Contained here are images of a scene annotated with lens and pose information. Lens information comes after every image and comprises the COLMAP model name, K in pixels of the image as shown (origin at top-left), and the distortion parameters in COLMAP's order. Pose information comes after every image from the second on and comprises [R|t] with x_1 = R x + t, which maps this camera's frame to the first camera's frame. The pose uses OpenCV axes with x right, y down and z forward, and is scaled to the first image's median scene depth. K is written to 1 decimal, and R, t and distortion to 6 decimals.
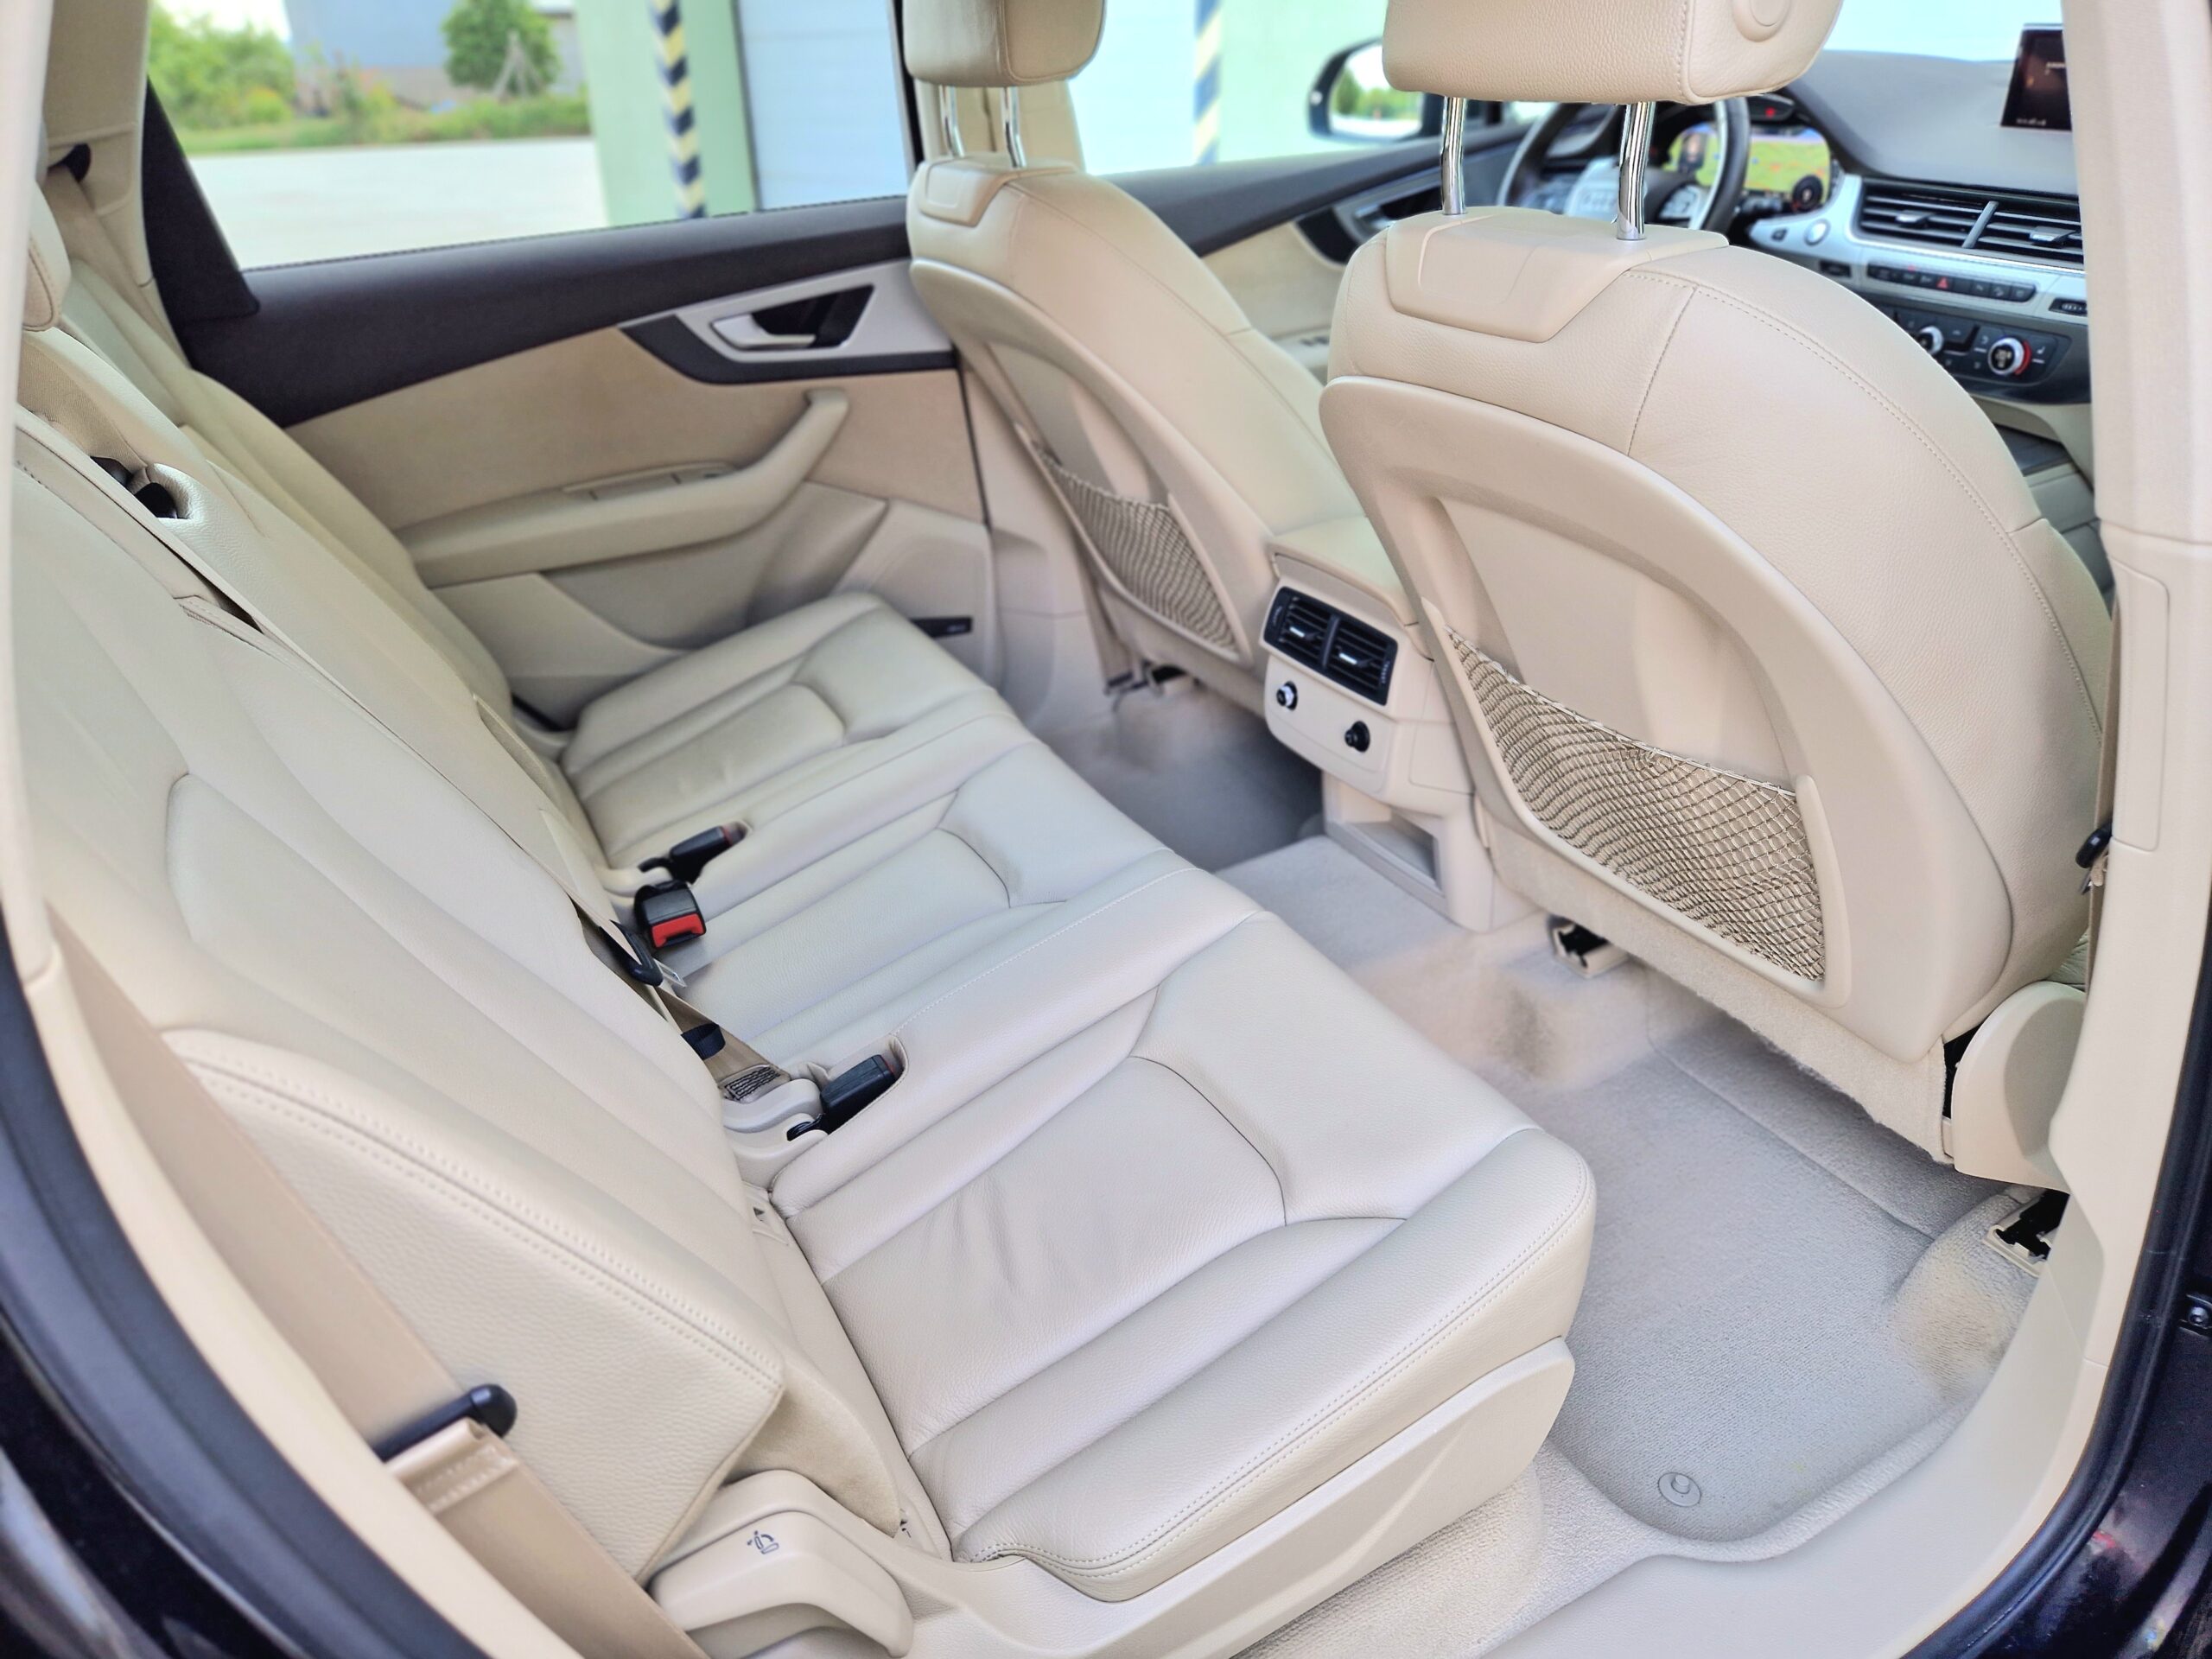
lens RADIAL K [[1513.6, 0, 1093.8], [0, 1513.6, 829.6], [0, 0, 1]] dist [0.085019, -0.070351]
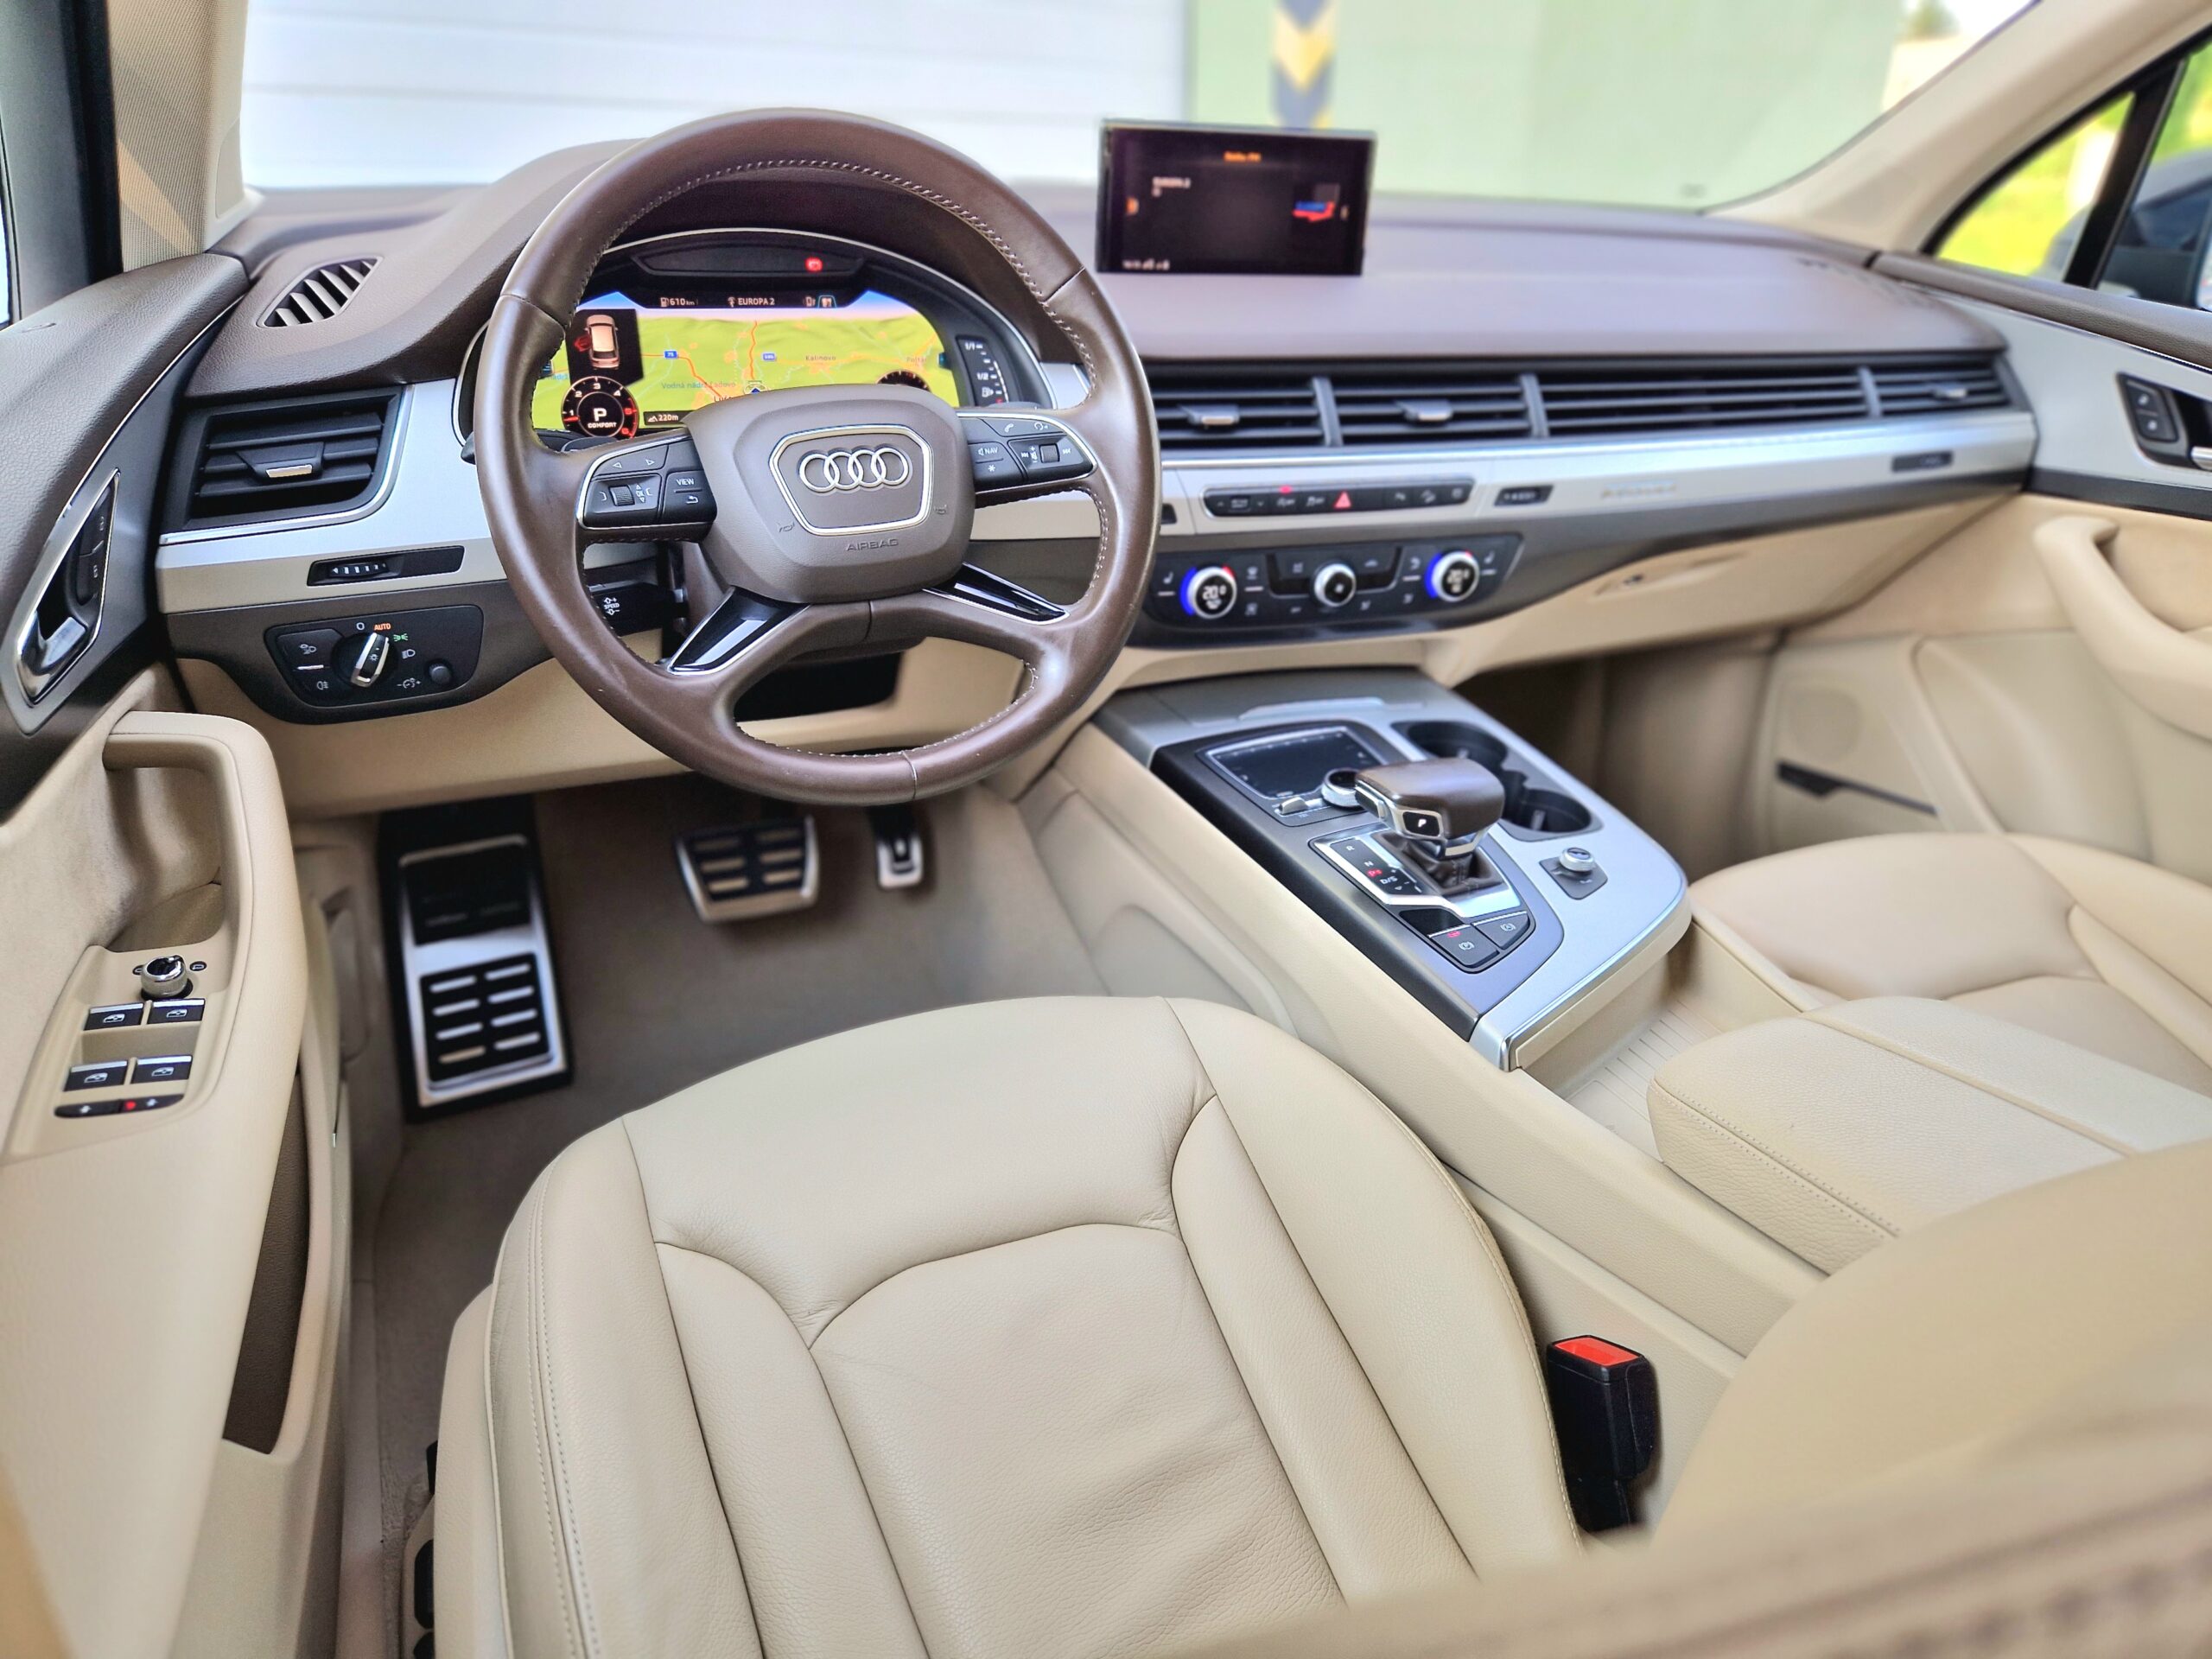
lens RADIAL K [[1513.6, 0, 1093.8], [0, 1513.6, 829.6], [0, 0, 1]] dist [0.085019, -0.070351]
pose [[0.070768, -0.370885, 0.925979, -0.107531], [0.447143, 0.841608, 0.302919, -0.467878], [-0.891658, 0.392608, 0.225397, 0.981493]]
